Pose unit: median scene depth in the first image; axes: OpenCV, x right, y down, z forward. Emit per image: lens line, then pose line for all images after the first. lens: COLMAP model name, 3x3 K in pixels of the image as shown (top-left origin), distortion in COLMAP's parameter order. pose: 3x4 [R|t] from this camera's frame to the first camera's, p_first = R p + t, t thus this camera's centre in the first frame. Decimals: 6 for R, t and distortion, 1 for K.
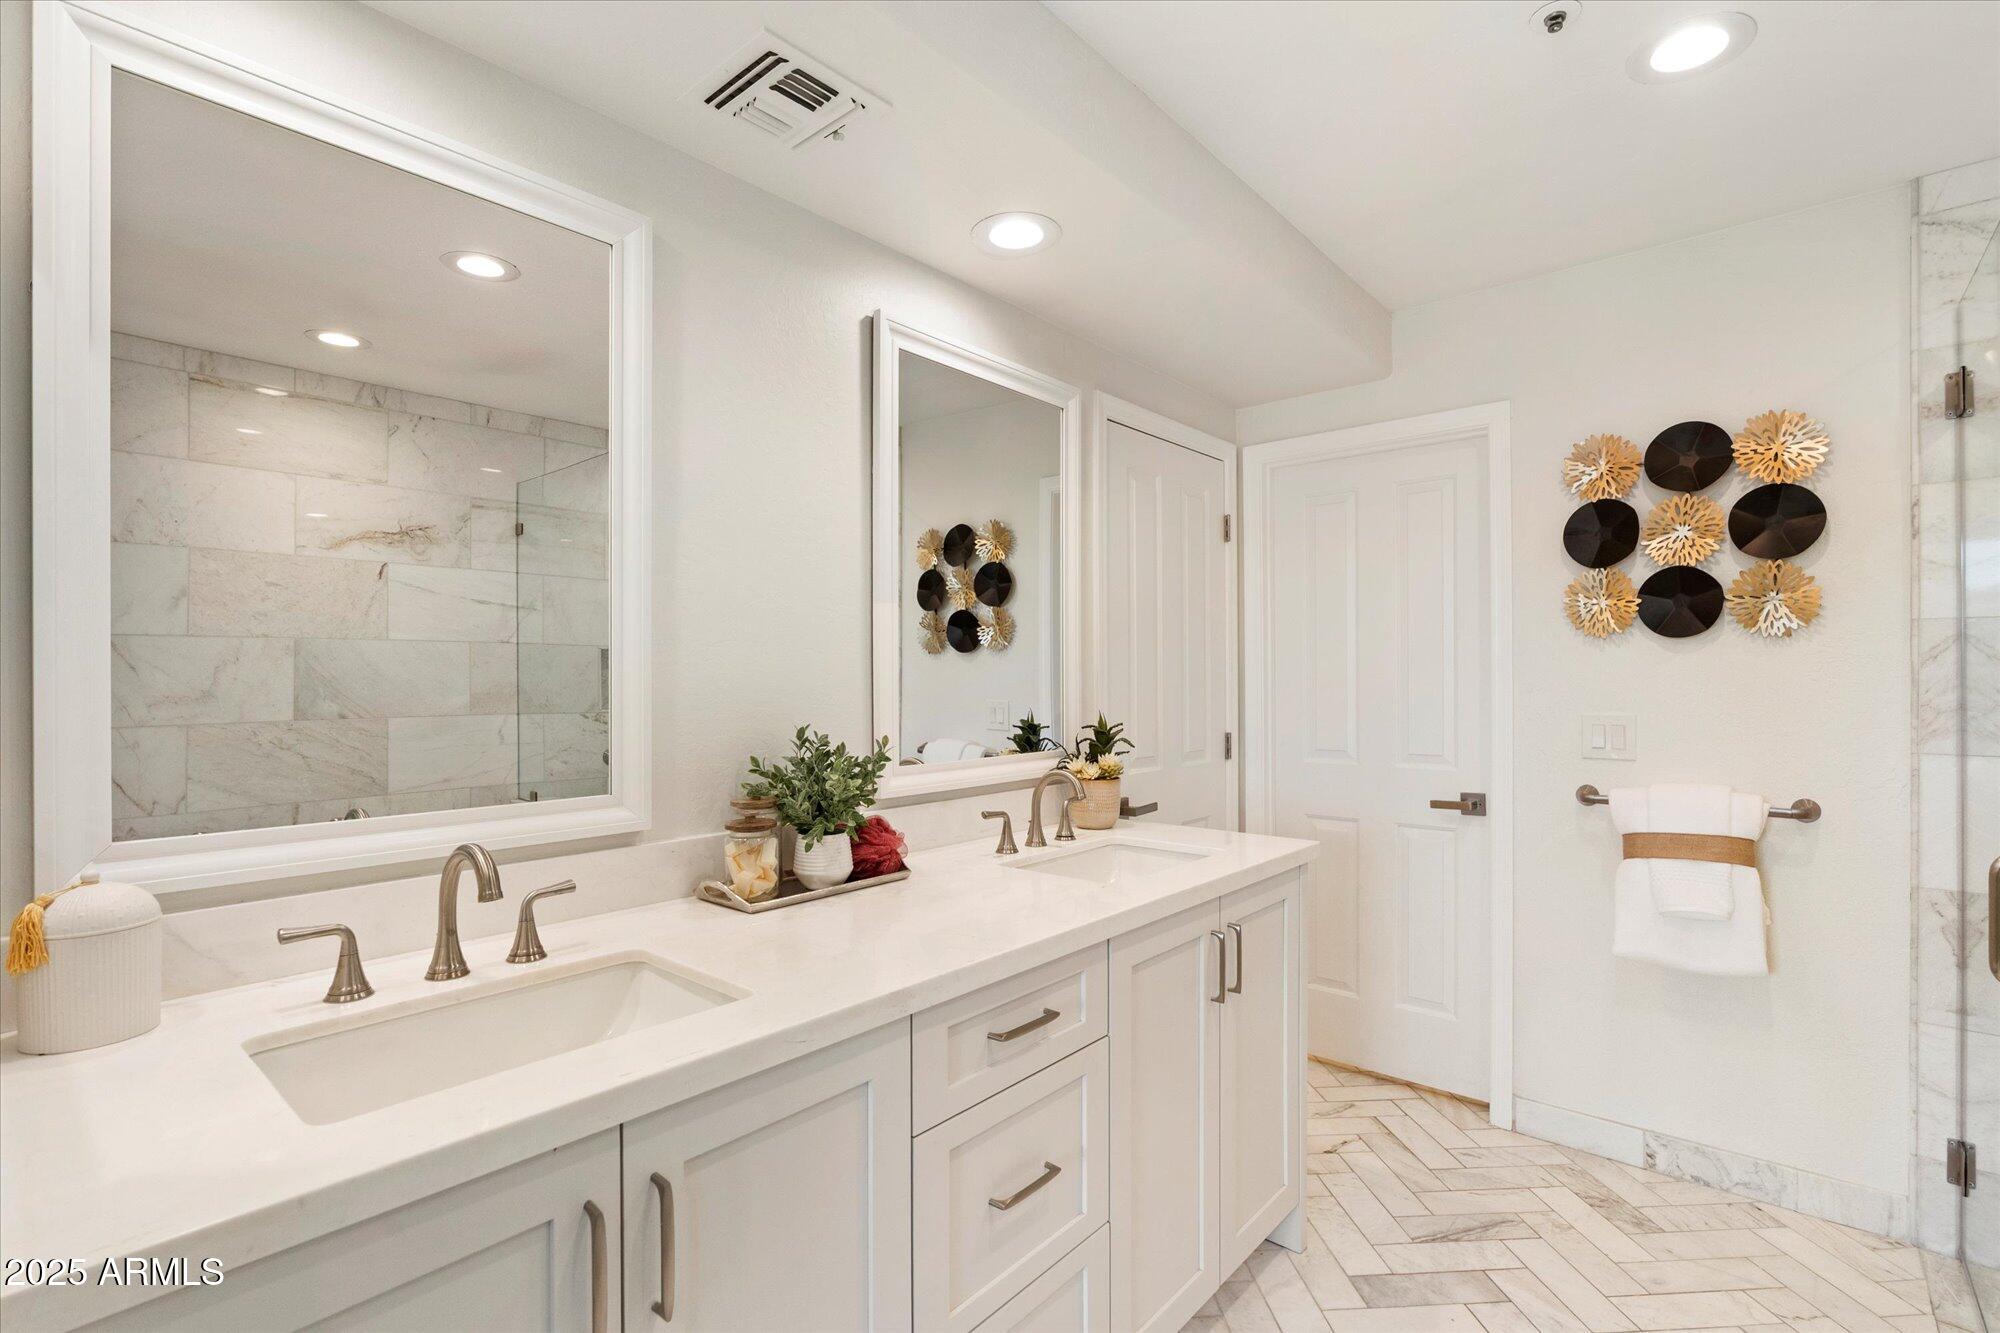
lens RADIAL K [[928.2, 0, 1002.3], [0, 928.2, 673.1], [0, 0, 1]] dist [-0.011676, 0.004790]
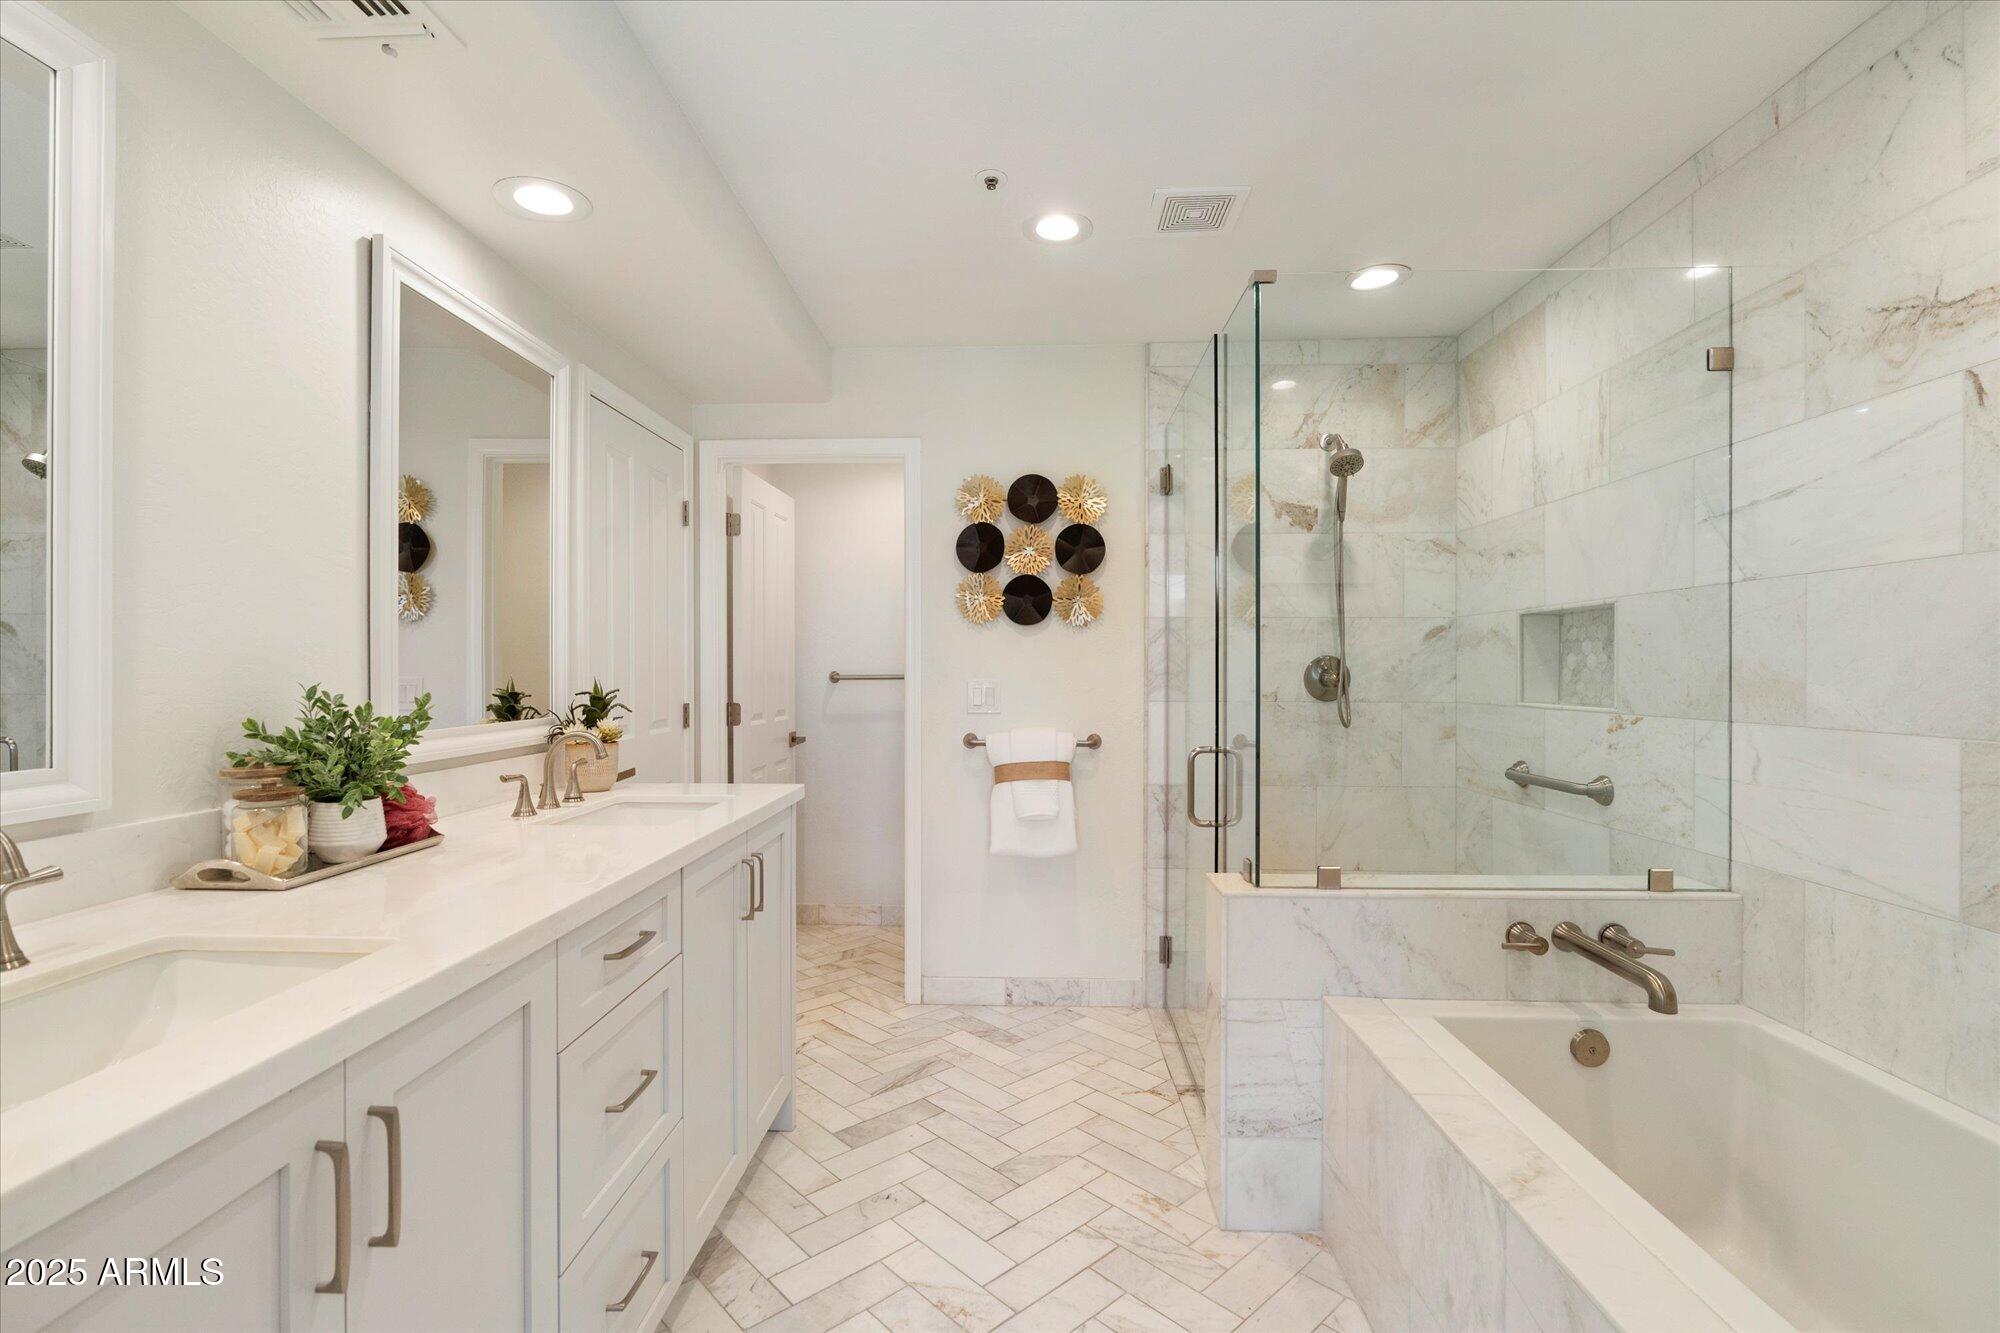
lens RADIAL K [[928.2, 0, 991.7], [0, 928.2, 665.2], [0, 0, 1]] dist [-0.011676, 0.004790]
pose [[0.779144, 0.007581, 0.626799, -0.230847], [-0.006452, 0.999971, -0.004073, 0.032970], [-0.626812, -0.000871, 0.779170, -0.088672]]
